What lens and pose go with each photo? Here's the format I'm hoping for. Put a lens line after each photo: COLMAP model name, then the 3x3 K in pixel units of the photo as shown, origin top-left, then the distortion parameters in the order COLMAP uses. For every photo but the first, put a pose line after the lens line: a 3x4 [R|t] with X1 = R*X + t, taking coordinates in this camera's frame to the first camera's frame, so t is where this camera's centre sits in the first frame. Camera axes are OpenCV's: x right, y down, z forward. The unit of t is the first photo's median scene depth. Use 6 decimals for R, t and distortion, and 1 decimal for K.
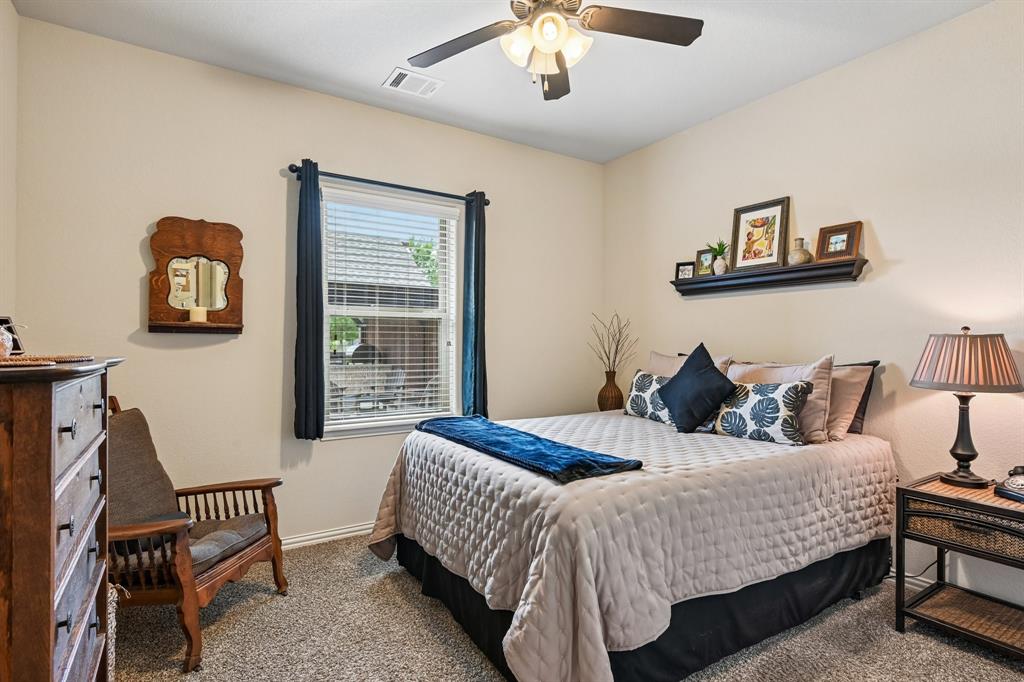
lens RADIAL K [[519.0, 0, 513.9], [0, 519.0, 342.4], [0, 0, 1]] dist [-0.002281, -0.000310]
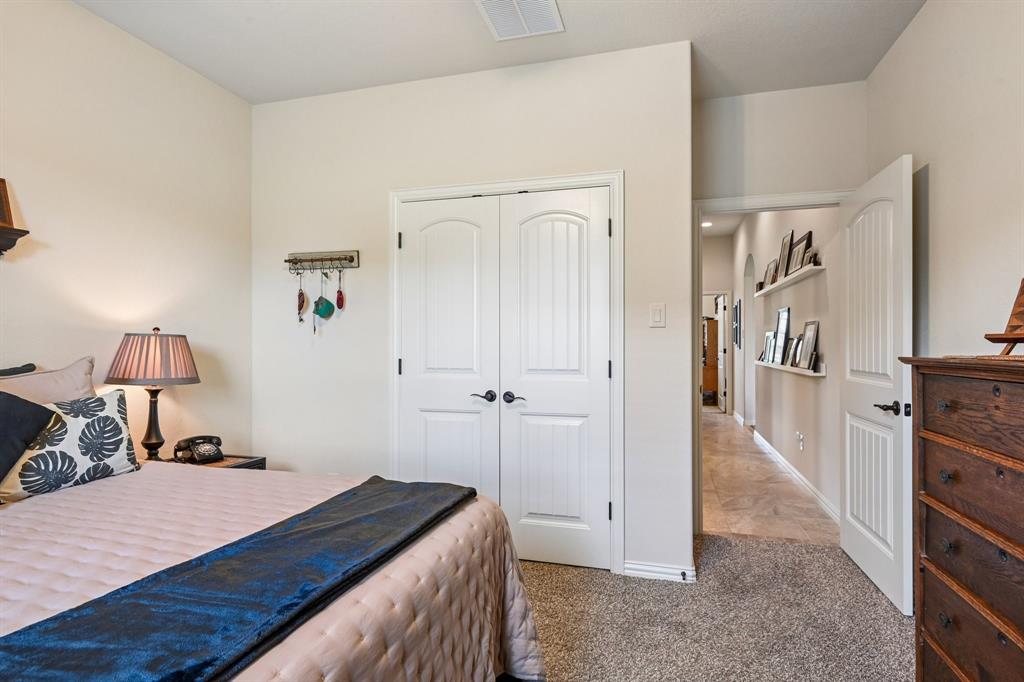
lens RADIAL K [[519.0, 0, 519.7], [0, 519.0, 346.7], [0, 0, 1]] dist [-0.002281, -0.000310]
pose [[-0.654583, -0.002912, 0.755985, -0.424455], [-0.002789, 0.999995, 0.001436, 0.007365], [-0.755985, -0.001169, -0.654588, 1.038560]]
